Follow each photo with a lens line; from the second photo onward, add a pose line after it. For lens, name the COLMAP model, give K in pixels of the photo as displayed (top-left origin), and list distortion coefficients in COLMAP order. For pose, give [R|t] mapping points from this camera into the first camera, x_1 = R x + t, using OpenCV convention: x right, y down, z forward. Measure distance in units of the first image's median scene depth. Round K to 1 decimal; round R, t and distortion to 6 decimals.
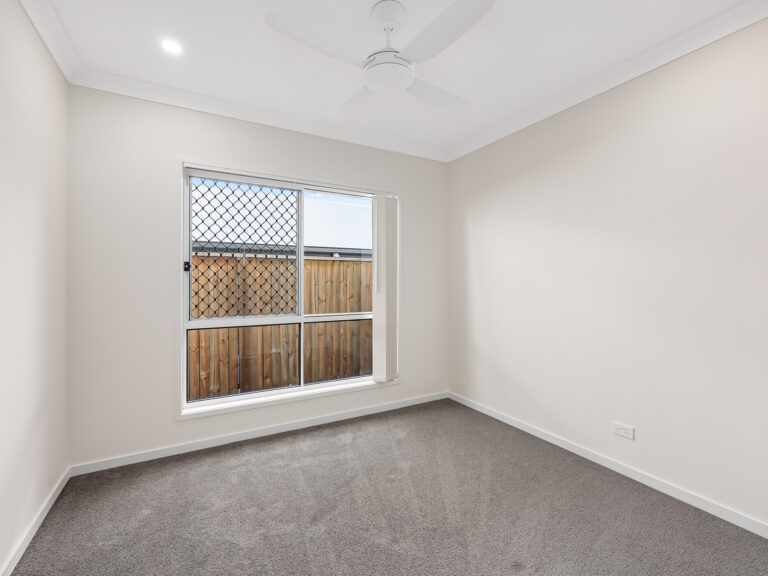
lens RADIAL K [[354.8, 0, 382.3], [0, 354.8, 289.9], [0, 0, 1]] dist [-0.004140, 0.000610]
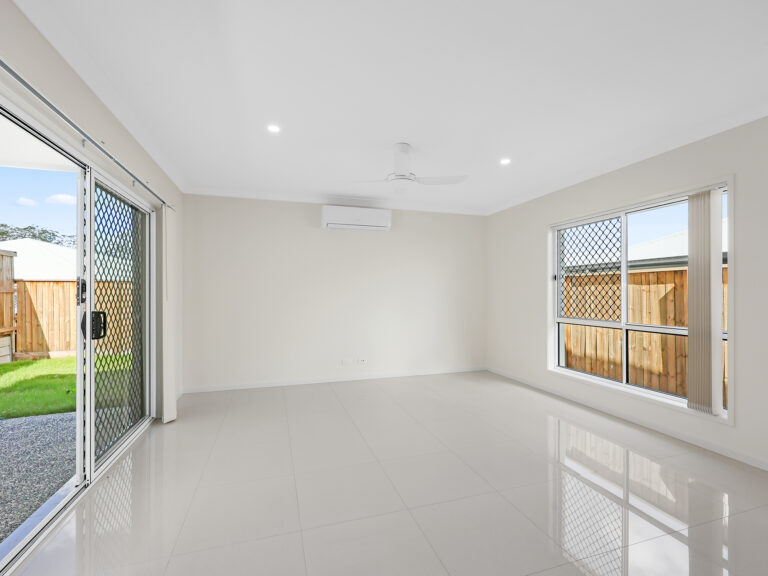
lens RADIAL K [[354.8, 0, 385.0], [0, 354.8, 290.8], [0, 0, 1]] dist [-0.004140, 0.000610]
pose [[-0.224104, -0.005179, -0.974551, 1.077787], [-0.021222, 0.999775, -0.000433, -0.013580], [0.974334, 0.020585, -0.224164, 0.500552]]
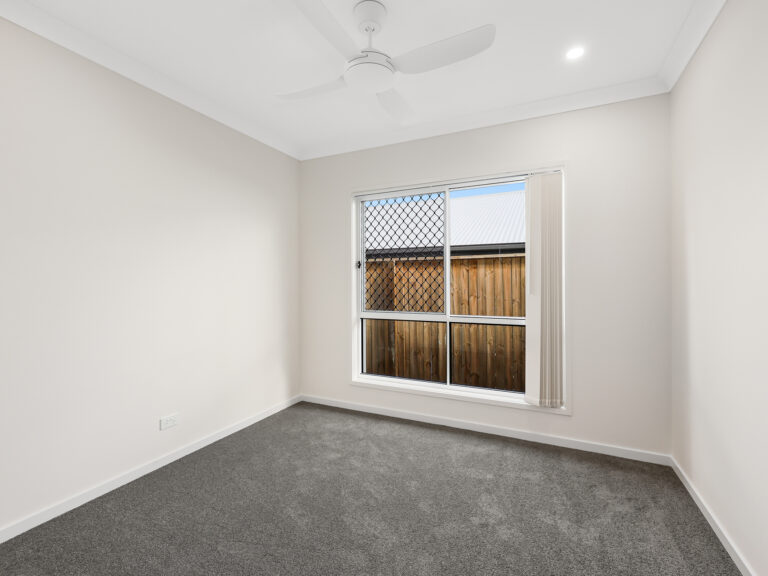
lens RADIAL K [[354.8, 0, 387.4], [0, 354.8, 289.8], [0, 0, 1]] dist [-0.004140, 0.000610]
pose [[0.575409, 0.017741, -0.817673, 0.502297], [-0.015211, 0.999824, 0.010990, -0.007988], [0.817724, 0.006114, 0.575578, 0.279689]]
